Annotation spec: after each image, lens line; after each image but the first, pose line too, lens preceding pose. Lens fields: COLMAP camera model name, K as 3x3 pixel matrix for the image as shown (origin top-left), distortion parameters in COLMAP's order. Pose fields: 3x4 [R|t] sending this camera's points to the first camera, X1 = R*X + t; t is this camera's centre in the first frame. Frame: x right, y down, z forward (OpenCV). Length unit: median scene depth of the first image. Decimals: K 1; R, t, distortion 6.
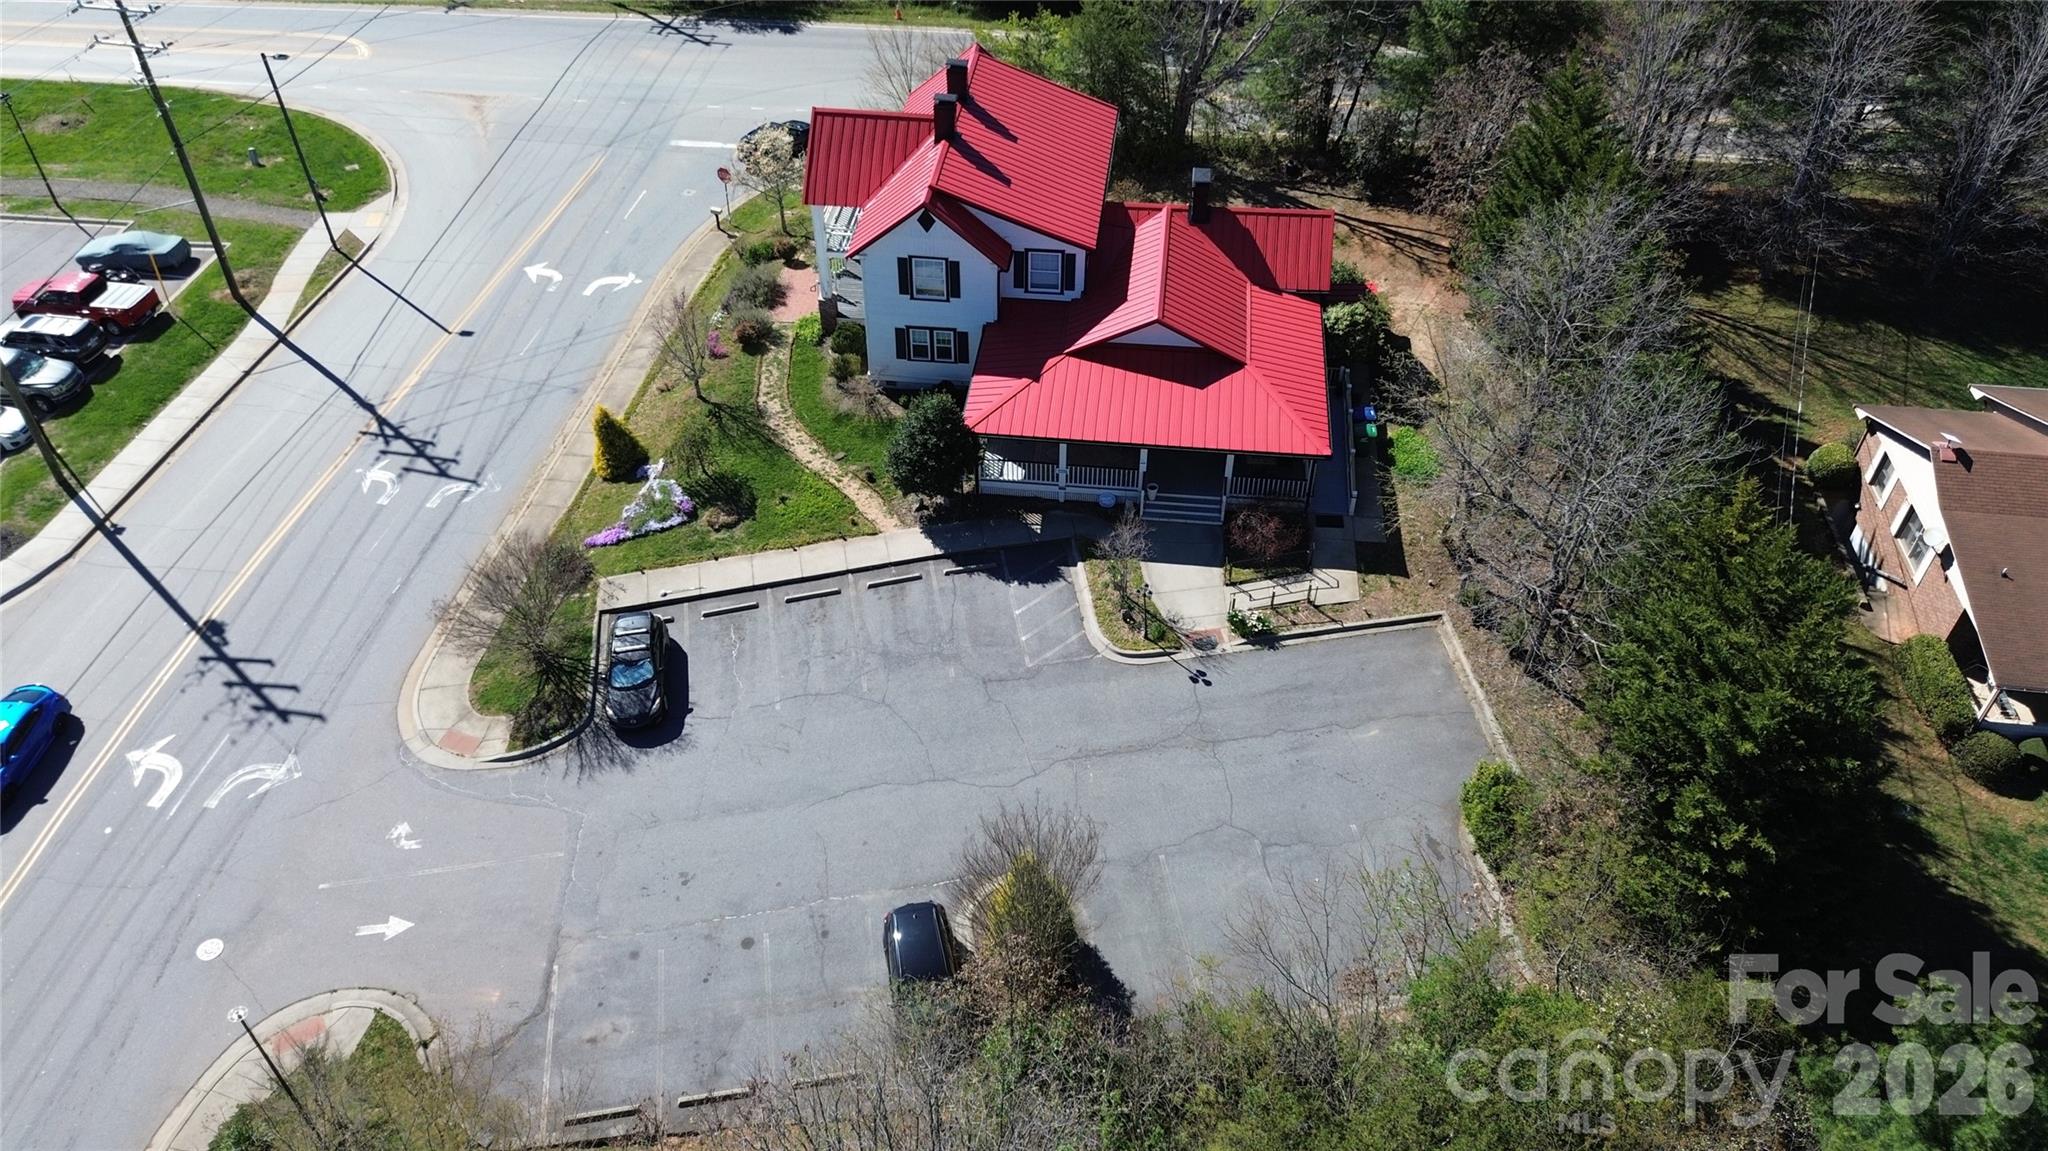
lens RADIAL K [[1477.8, 0, 1021.3], [0, 1477.8, 576.3], [0, 0, 1]] dist [0.015764, -0.000097]
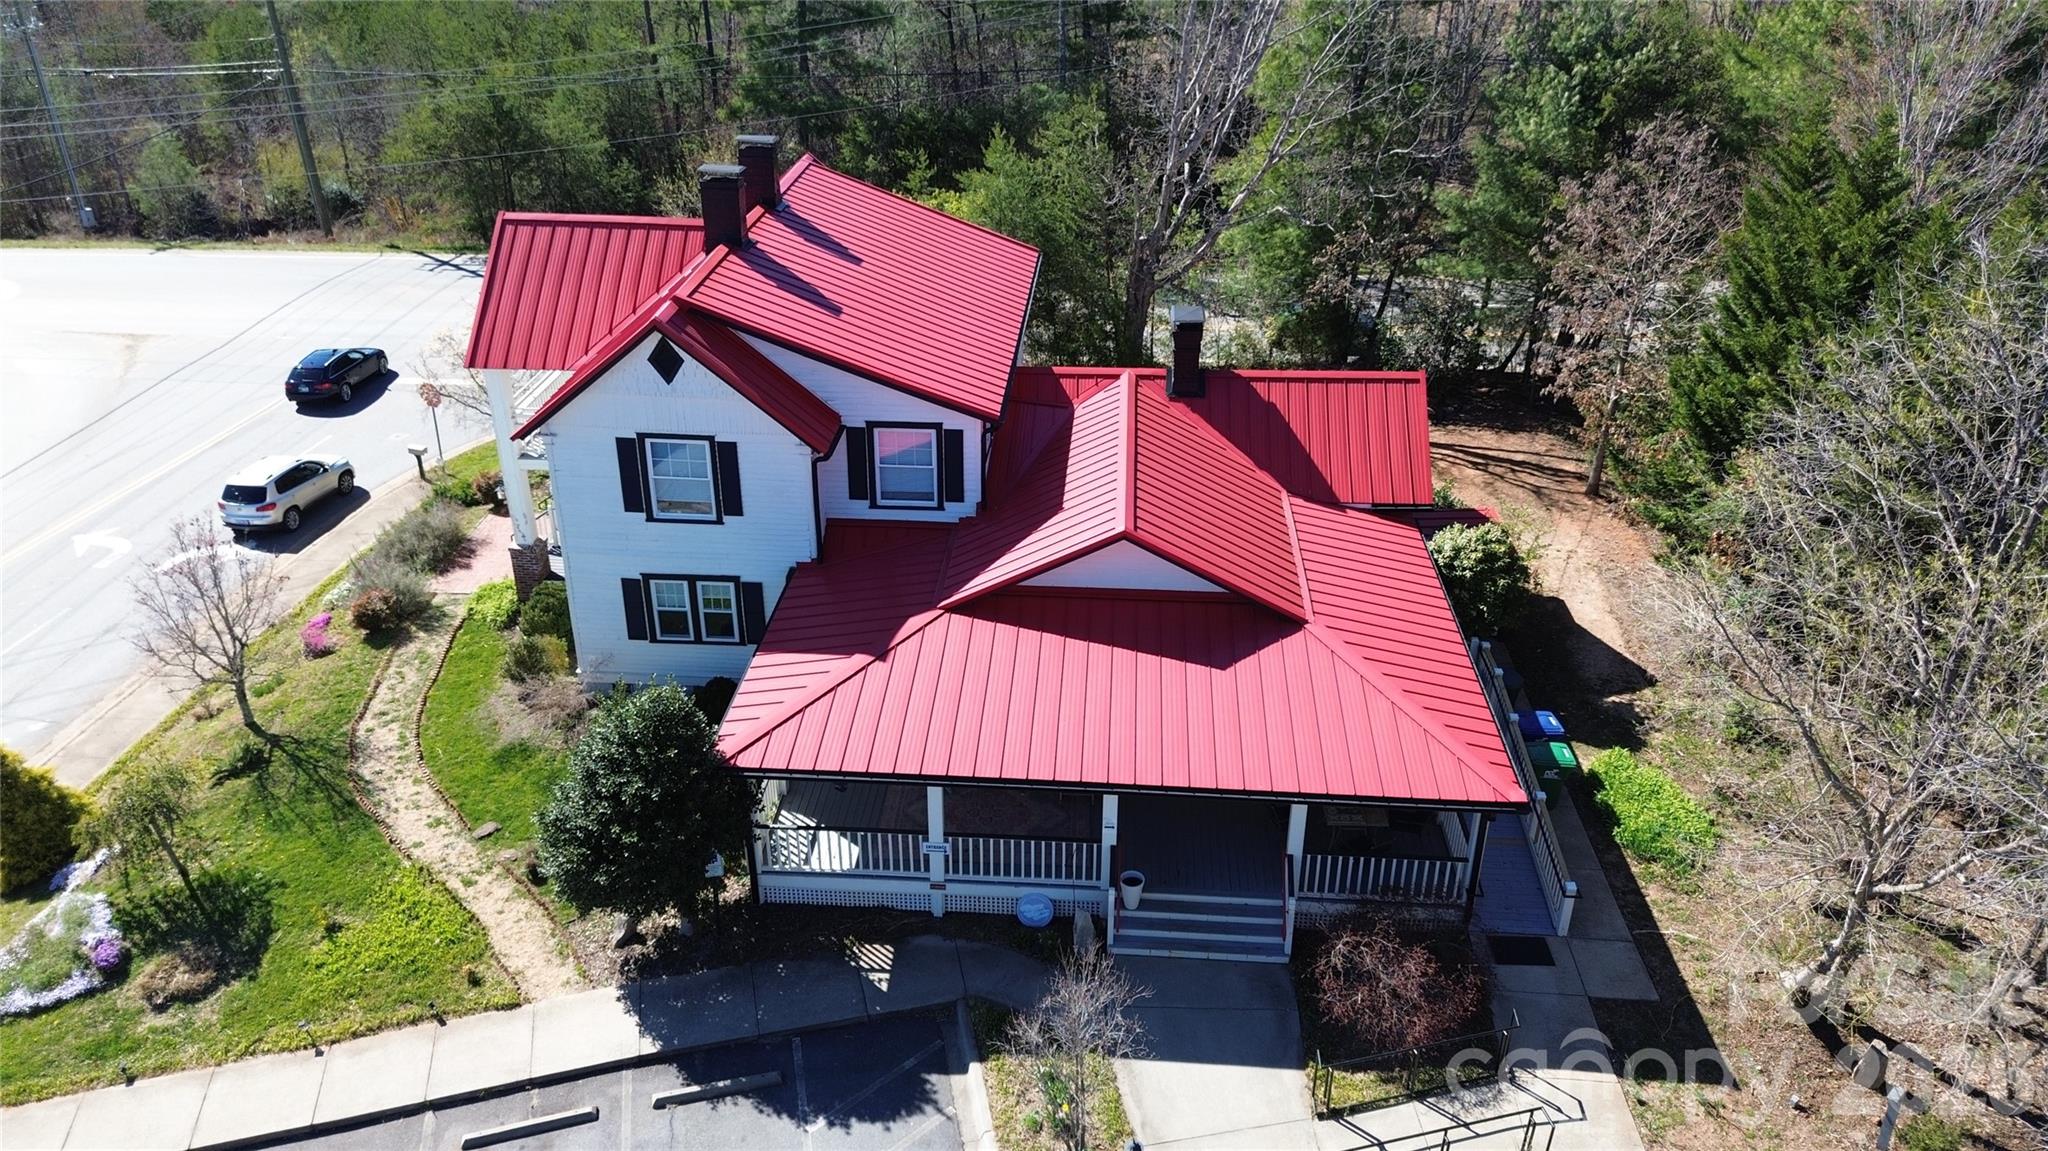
lens RADIAL K [[1446.7, 0, 1018.9], [0, 1446.7, 578.2], [0, 0, 1]] dist [0.093327, -0.081084]
pose [[0.999146, -0.016345, 0.037957, 0.037144], [0.025387, 0.967484, -0.251655, -0.037283], [-0.032609, 0.252404, 0.967072, 0.526378]]
